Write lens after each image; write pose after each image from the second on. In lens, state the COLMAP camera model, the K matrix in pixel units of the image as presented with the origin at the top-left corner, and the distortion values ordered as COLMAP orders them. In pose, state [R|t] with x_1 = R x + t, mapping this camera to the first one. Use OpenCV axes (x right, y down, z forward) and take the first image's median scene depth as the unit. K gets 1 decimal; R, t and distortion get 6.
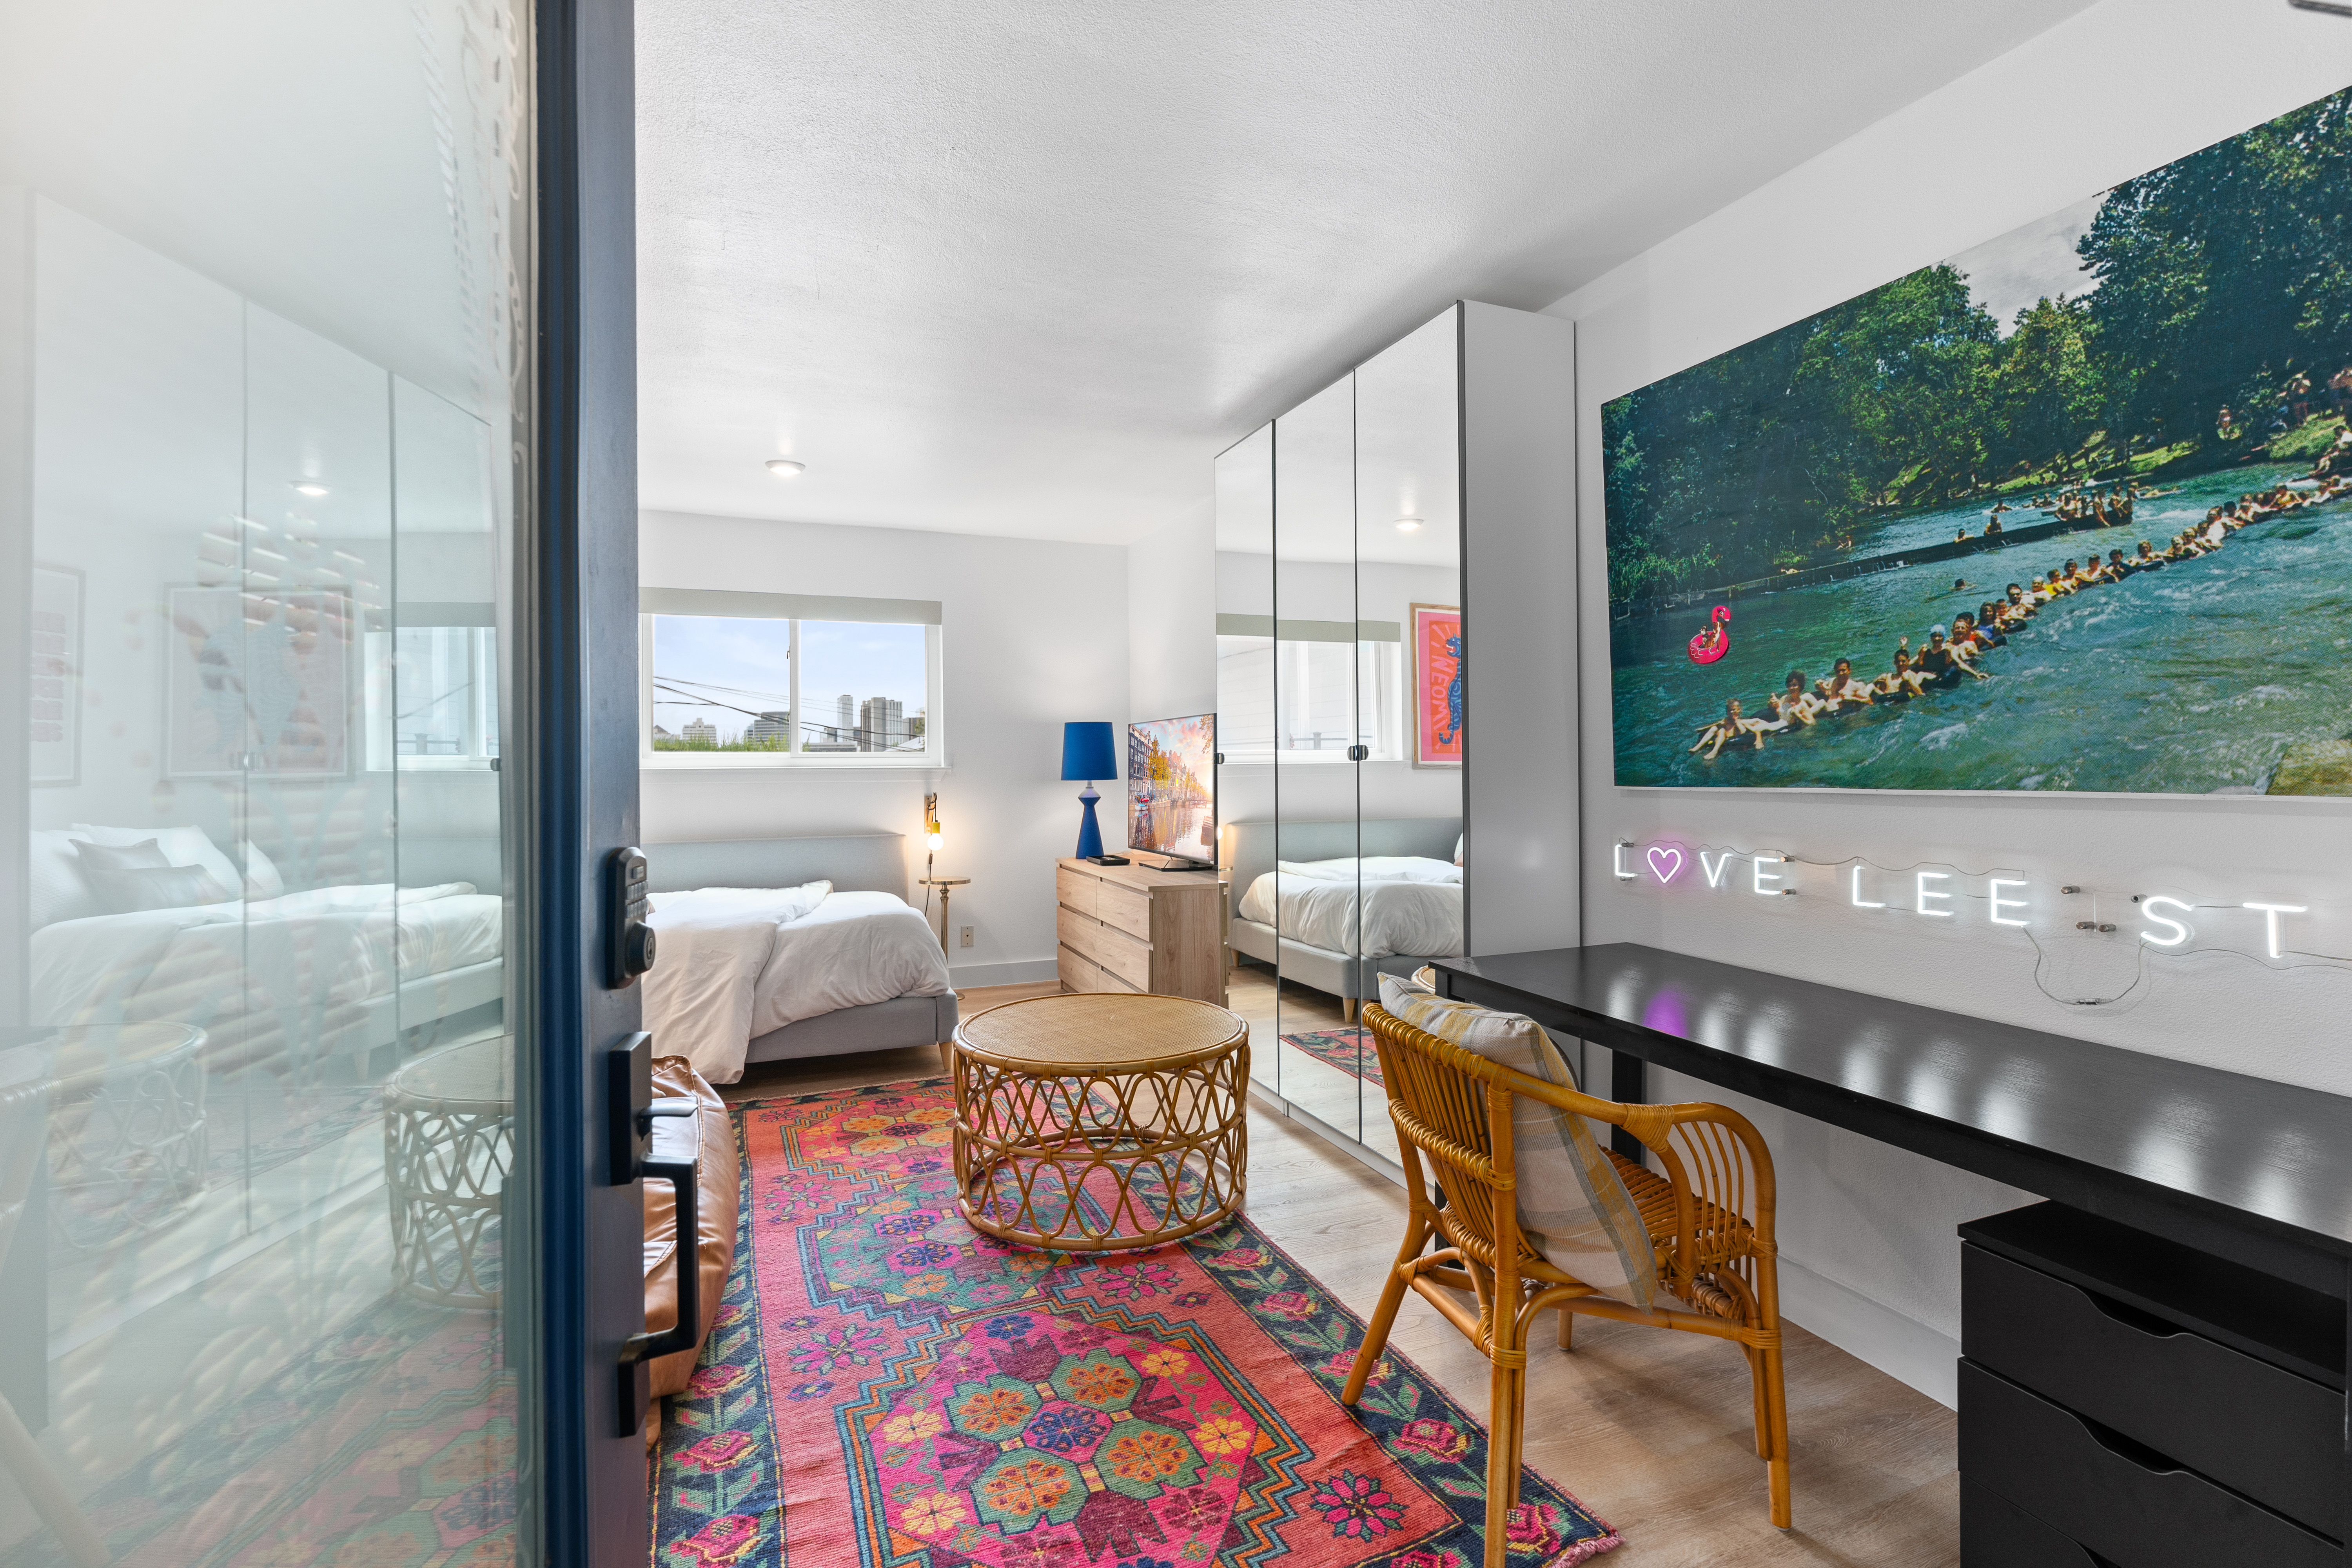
lens RADIAL K [[1071.1, 0, 1184.9], [0, 1071.1, 763.5], [0, 0, 1]] dist [-0.008391, 0.002601]
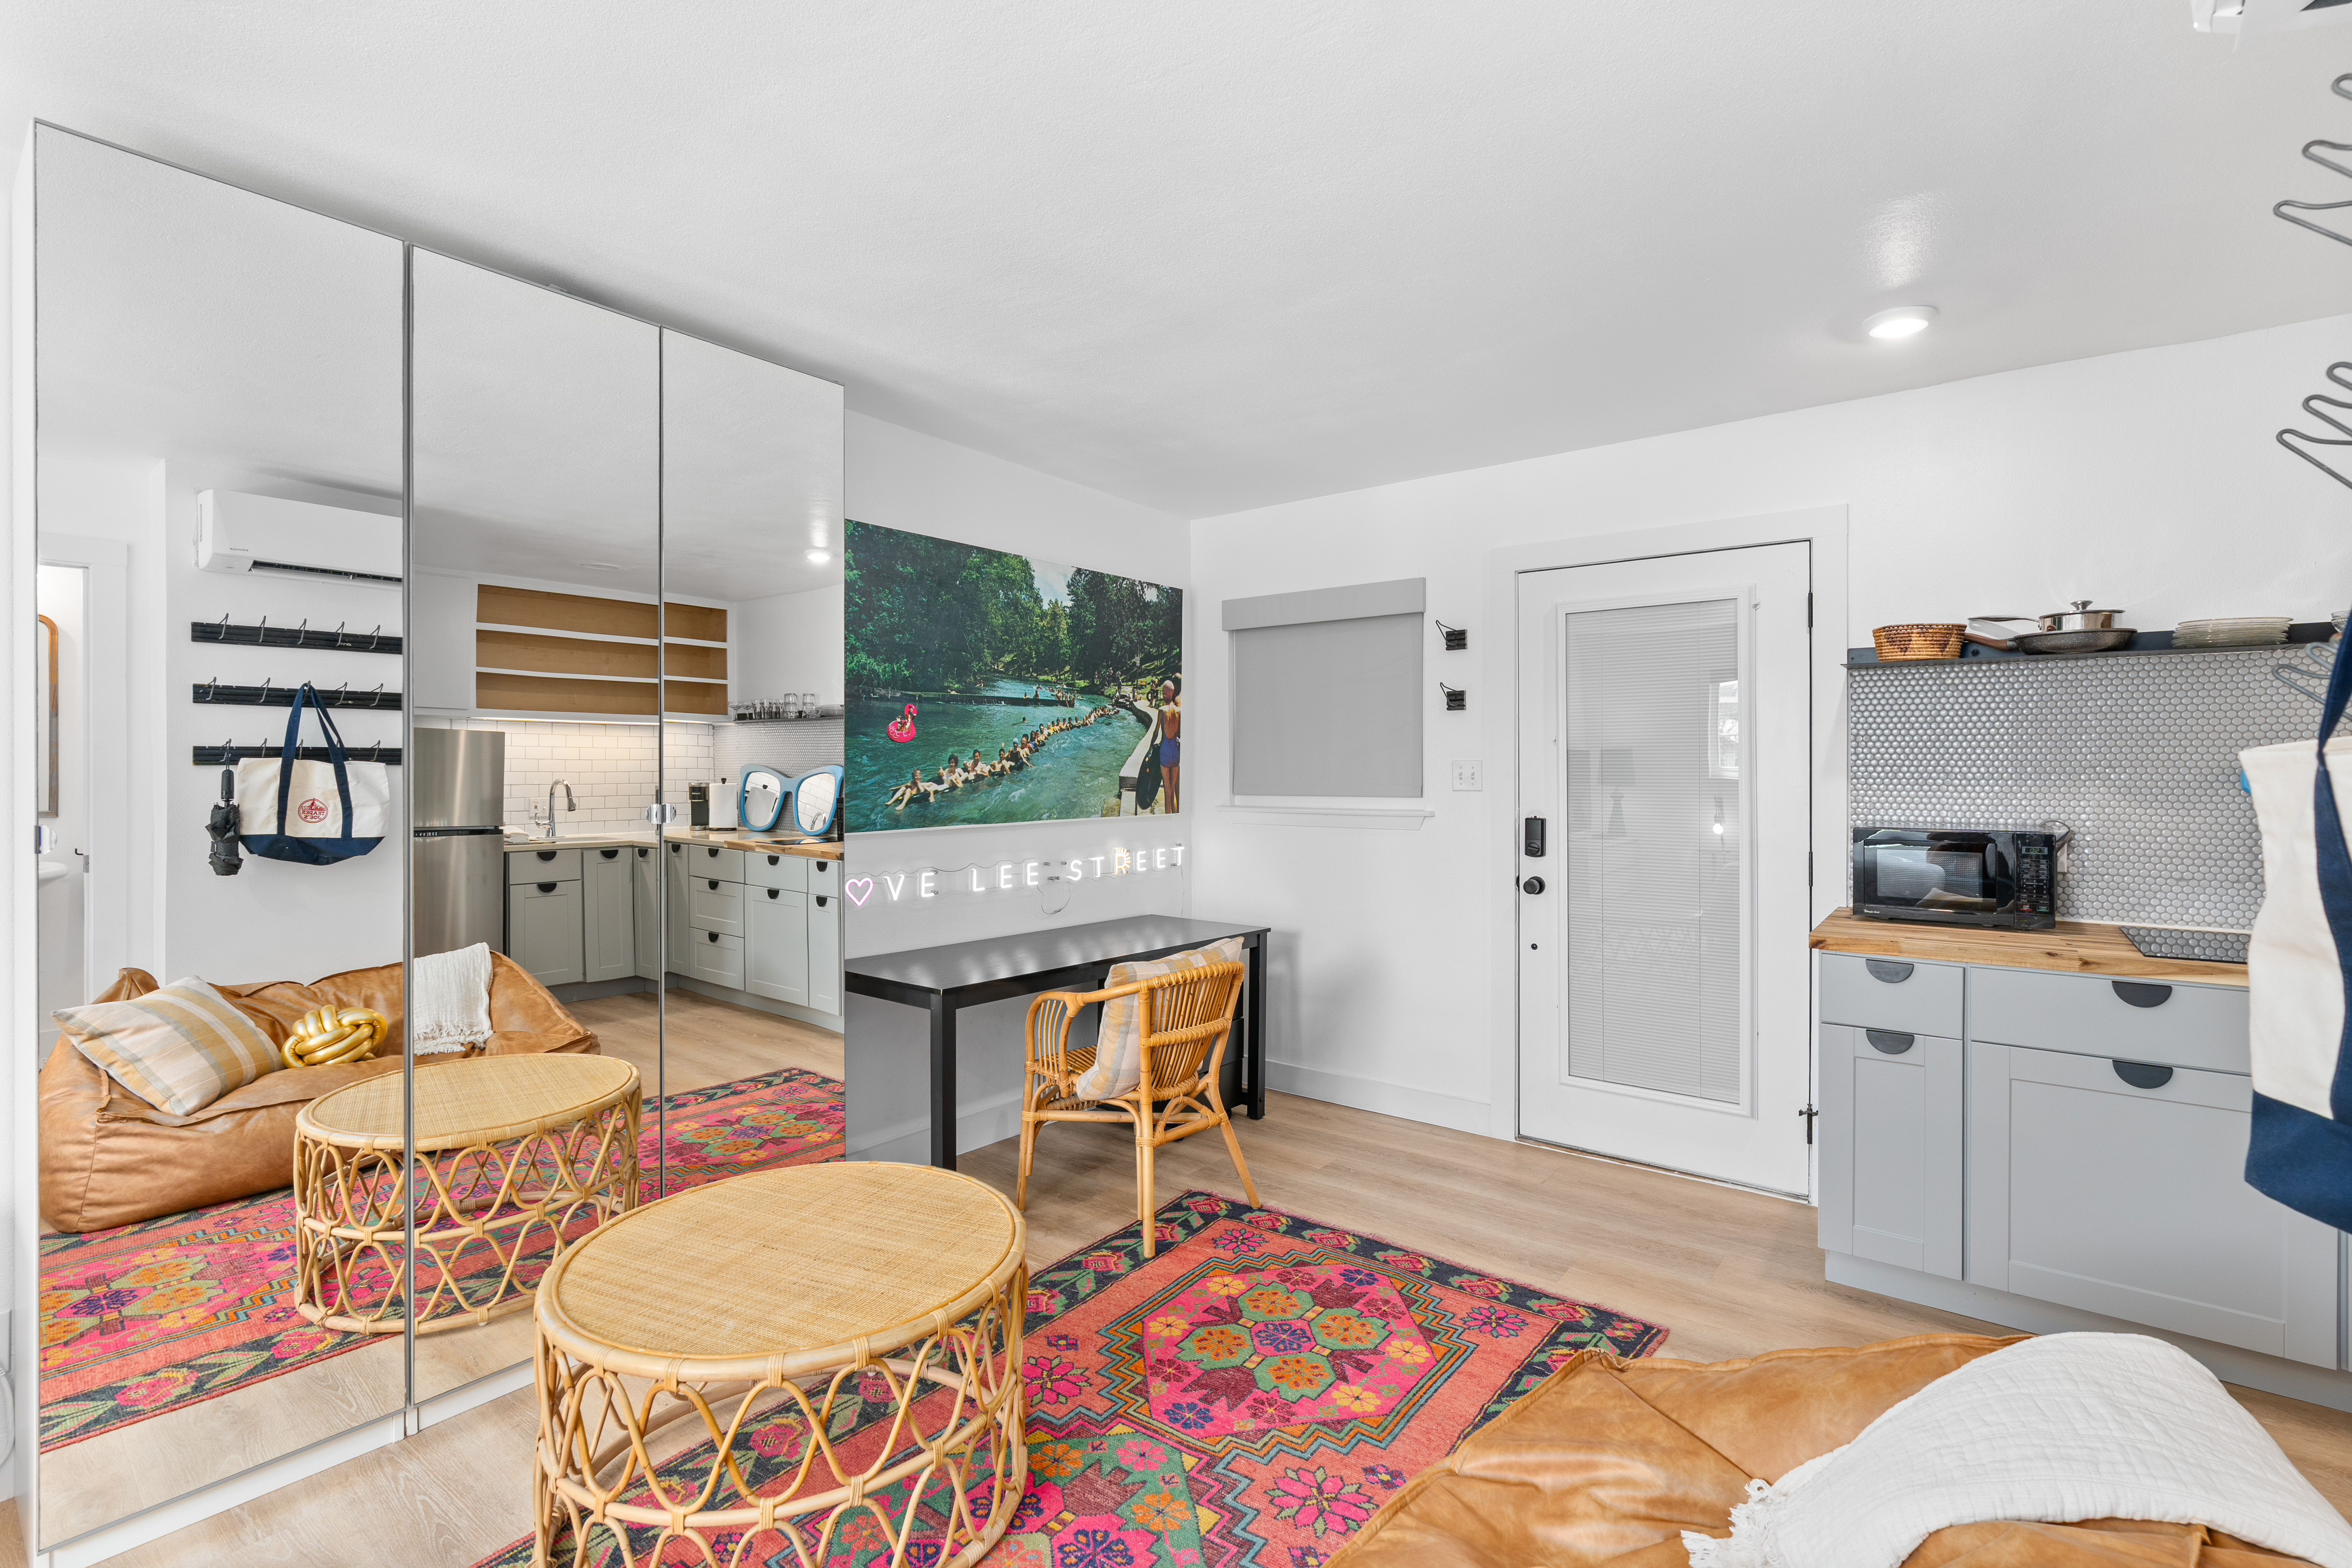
lens RADIAL K [[1071.1, 0, 1177.6], [0, 1071.1, 783.8], [0, 0, 1]] dist [-0.008391, 0.002601]
pose [[-0.492328, -0.004208, 0.870400, -0.935482], [0.003919, 0.999967, 0.007051, -0.047712], [-0.870401, 0.006882, -0.492295, 1.387901]]
